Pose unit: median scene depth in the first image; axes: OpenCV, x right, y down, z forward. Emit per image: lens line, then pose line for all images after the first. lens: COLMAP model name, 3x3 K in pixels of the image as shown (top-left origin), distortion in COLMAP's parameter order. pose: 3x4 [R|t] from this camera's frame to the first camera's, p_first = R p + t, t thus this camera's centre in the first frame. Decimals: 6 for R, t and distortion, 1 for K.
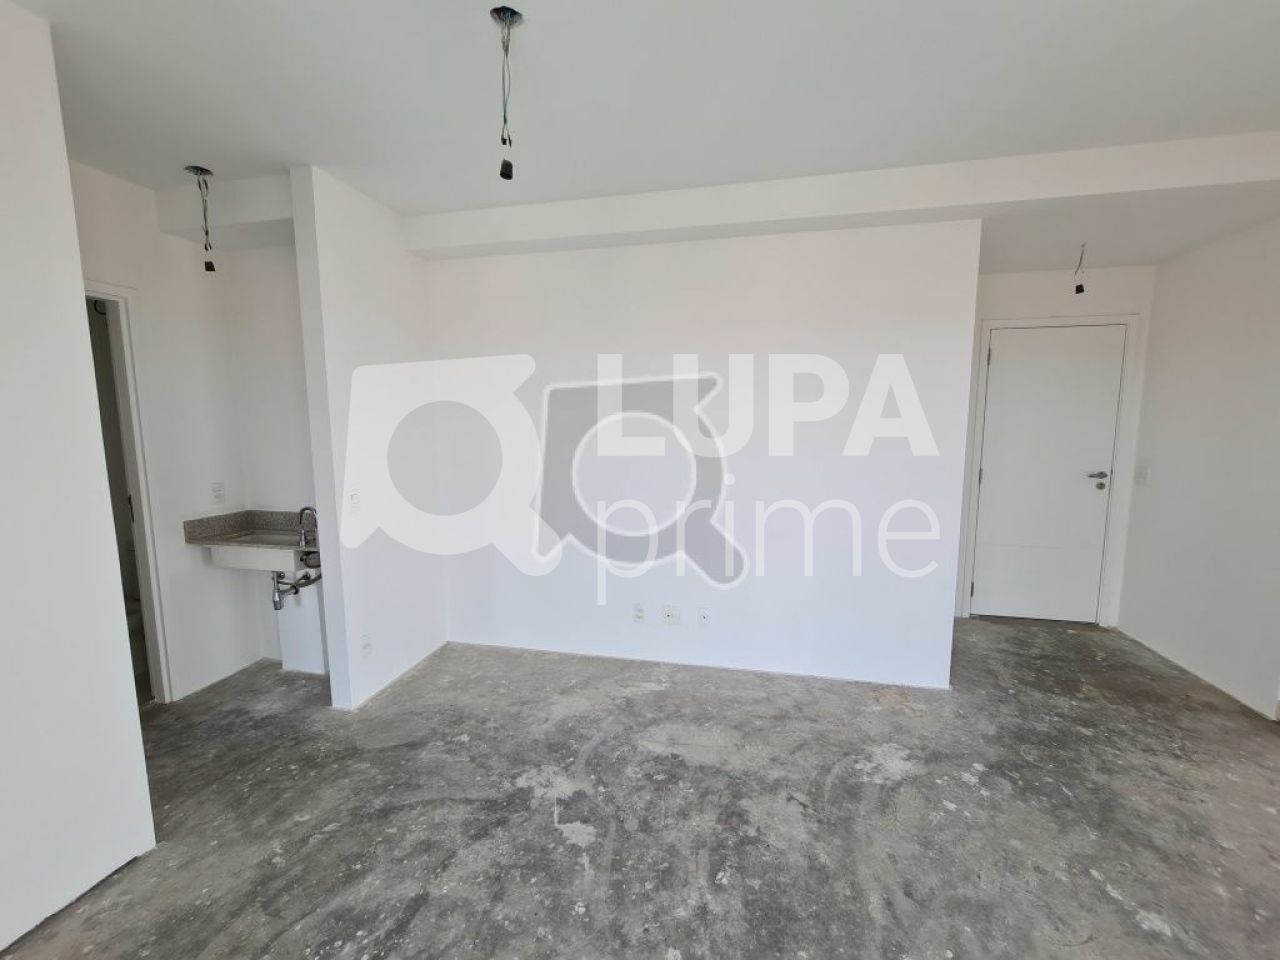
lens RADIAL K [[522.5, 0, 643.1], [0, 522.5, 471.0], [0, 0, 1]] dist [-0.000279, 0.000986]
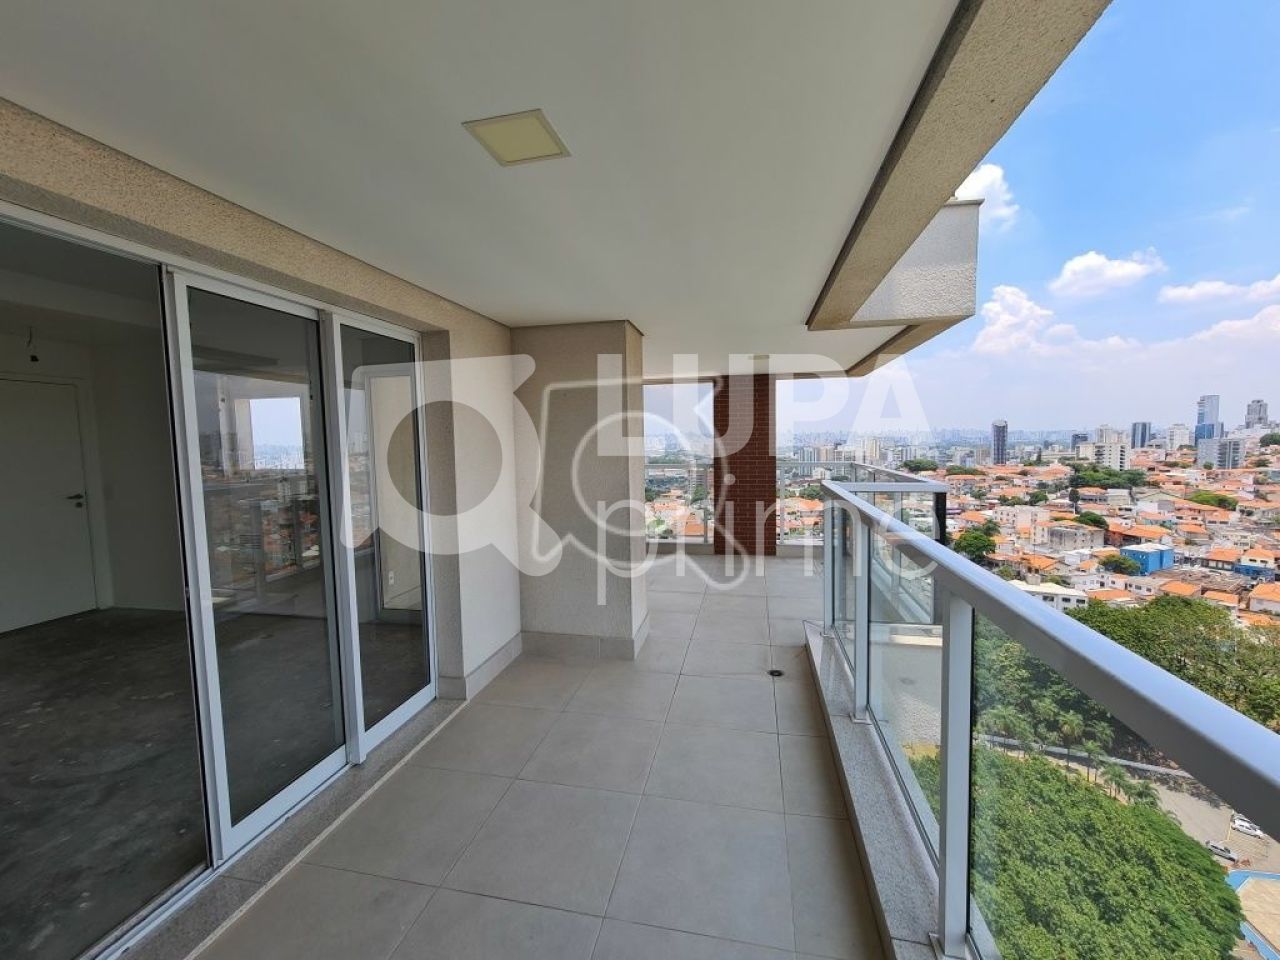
lens RADIAL K [[522.5, 0, 635.9], [0, 522.5, 478.4], [0, 0, 1]] dist [-0.000279, 0.000986]
pose [[0.001302, -0.072519, 0.997366, -0.614166], [0.137294, 0.987935, 0.071654, 0.084428], [-0.990529, 0.136839, 0.011243, -0.589145]]
